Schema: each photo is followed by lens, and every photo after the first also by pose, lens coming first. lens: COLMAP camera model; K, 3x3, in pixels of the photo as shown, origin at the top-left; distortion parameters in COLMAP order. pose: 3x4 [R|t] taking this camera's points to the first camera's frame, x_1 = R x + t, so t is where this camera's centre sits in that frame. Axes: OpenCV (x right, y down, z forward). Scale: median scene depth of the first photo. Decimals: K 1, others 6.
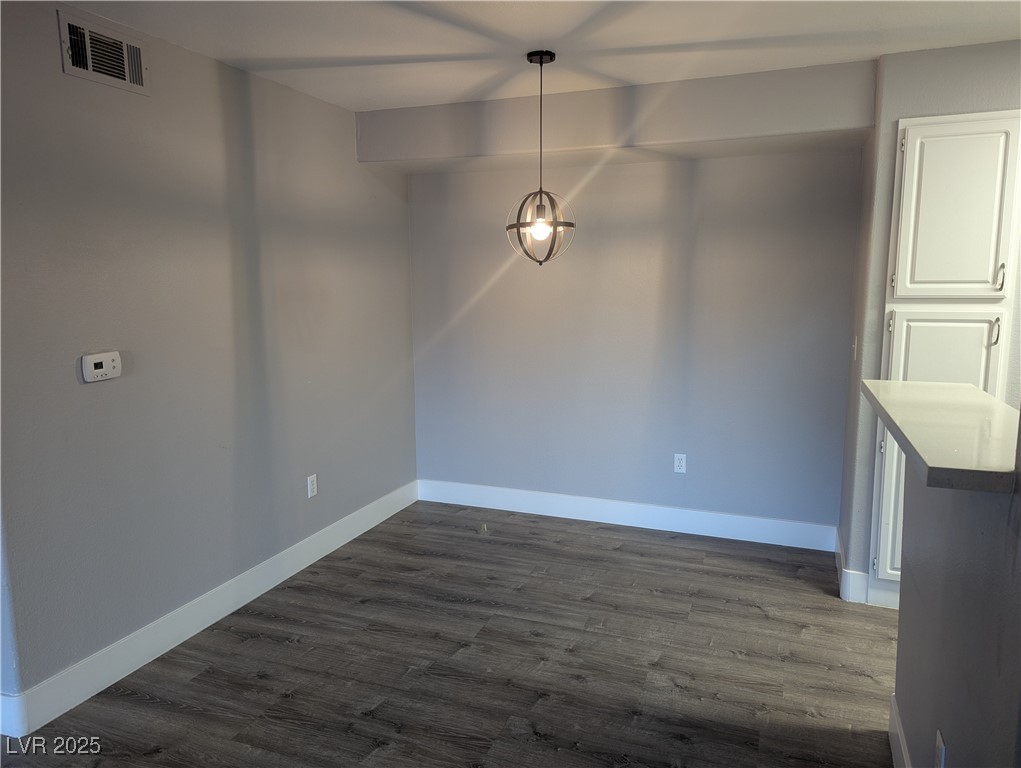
lens RADIAL K [[717.7, 0, 514.0], [0, 717.7, 378.1], [0, 0, 1]] dist [0.057035, -0.048474]
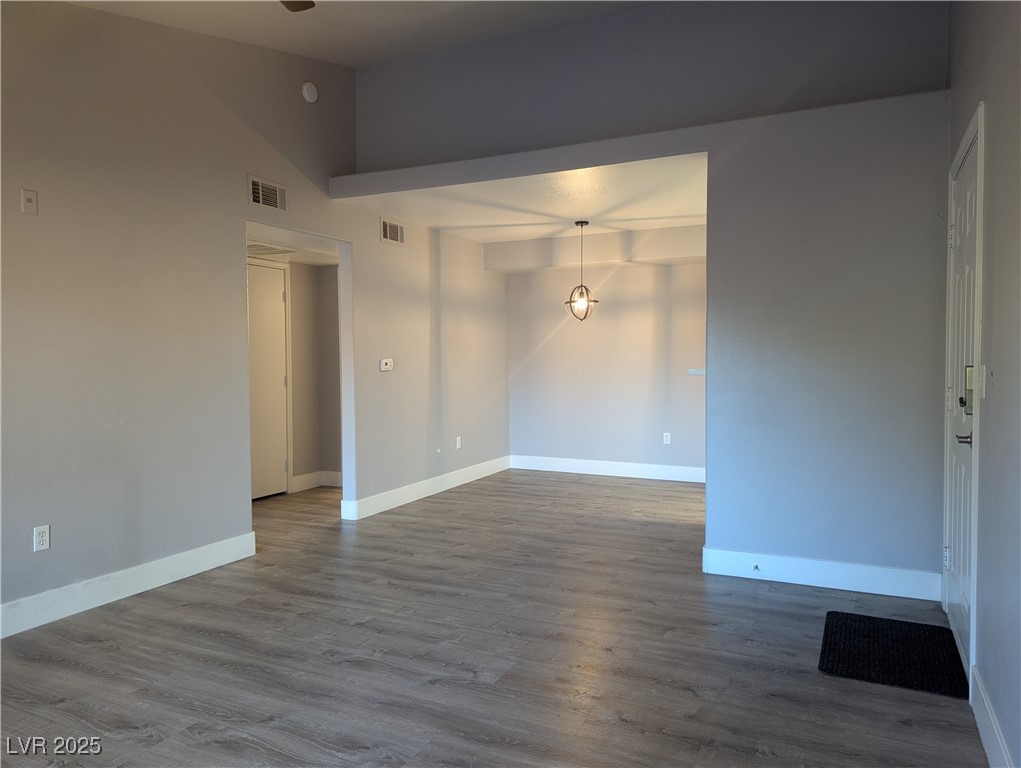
lens RADIAL K [[717.7, 0, 513.9], [0, 717.7, 375.2], [0, 0, 1]] dist [0.057035, -0.048474]
pose [[0.996660, 0.000557, -0.081661, 0.011420], [-0.009565, 0.993890, -0.109964, 0.213639], [0.081101, 0.110378, 0.990575, -0.978553]]
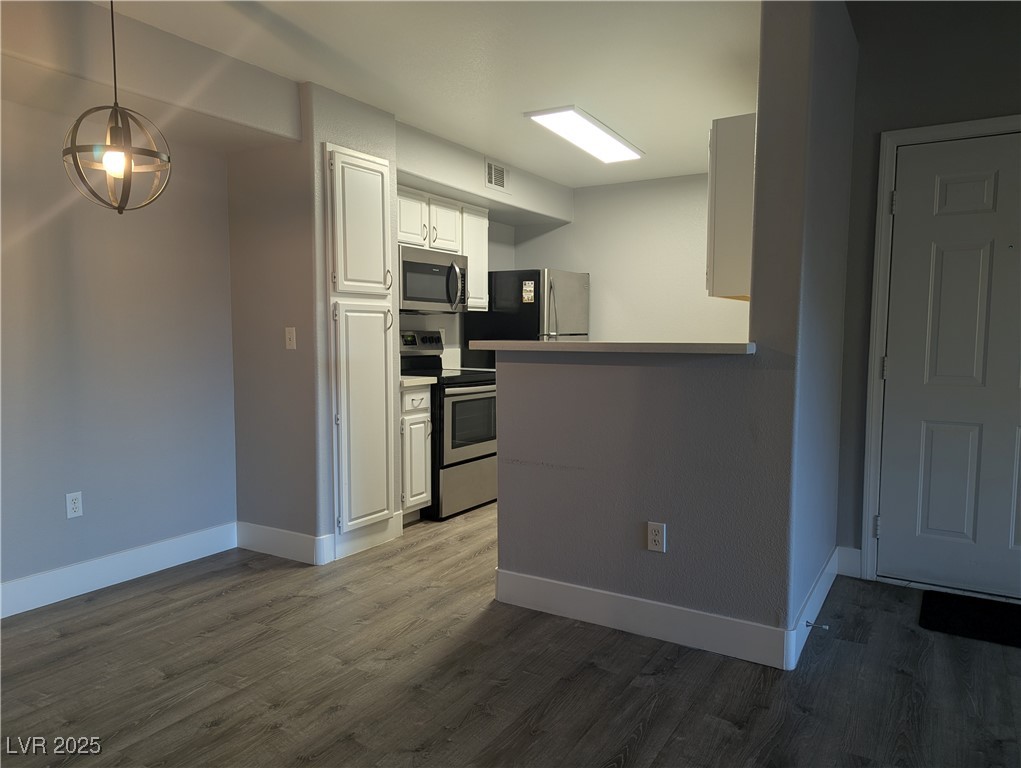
lens RADIAL K [[717.7, 0, 514.7], [0, 717.7, 384.7], [0, 0, 1]] dist [0.057035, -0.048474]
pose [[0.172242, -0.072546, 0.982380, -0.589808], [0.132680, 0.989905, 0.049839, 0.019517], [-0.976078, 0.121758, 0.180128, 0.511596]]
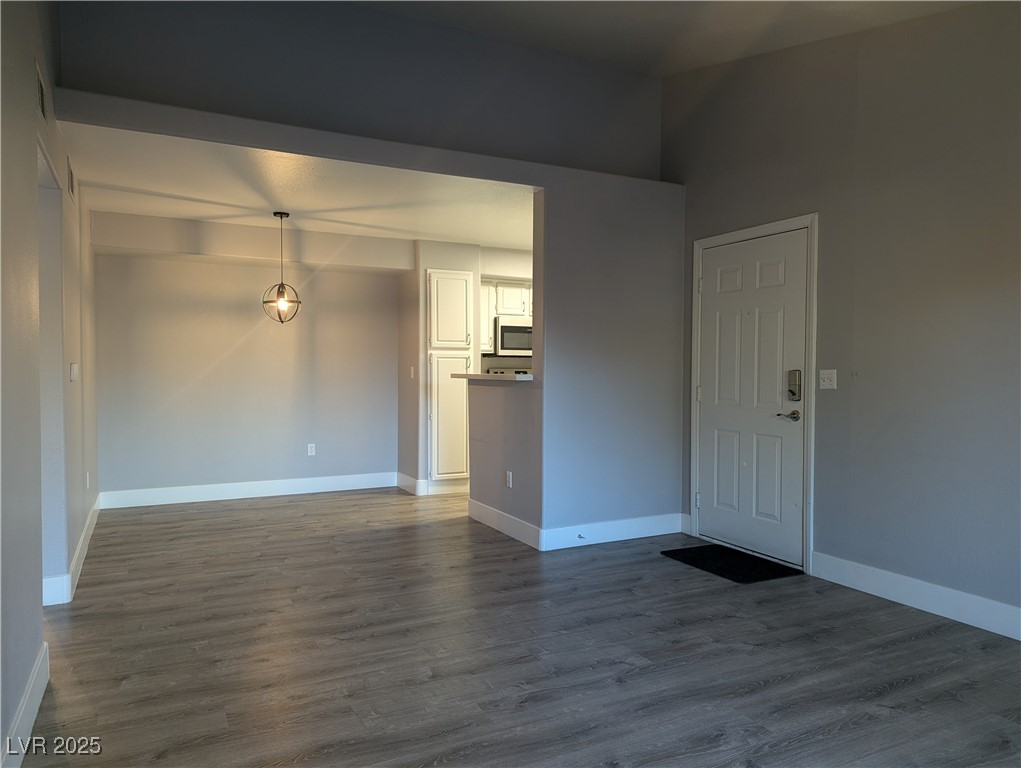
lens RADIAL K [[717.7, 0, 521.0], [0, 717.7, 382.8], [0, 0, 1]] dist [0.057035, -0.048474]
pose [[0.663700, -0.010461, 0.747926, -0.907991], [0.097415, 0.992595, -0.072561, 0.176581], [-0.741629, 0.121018, 0.659804, -0.612519]]
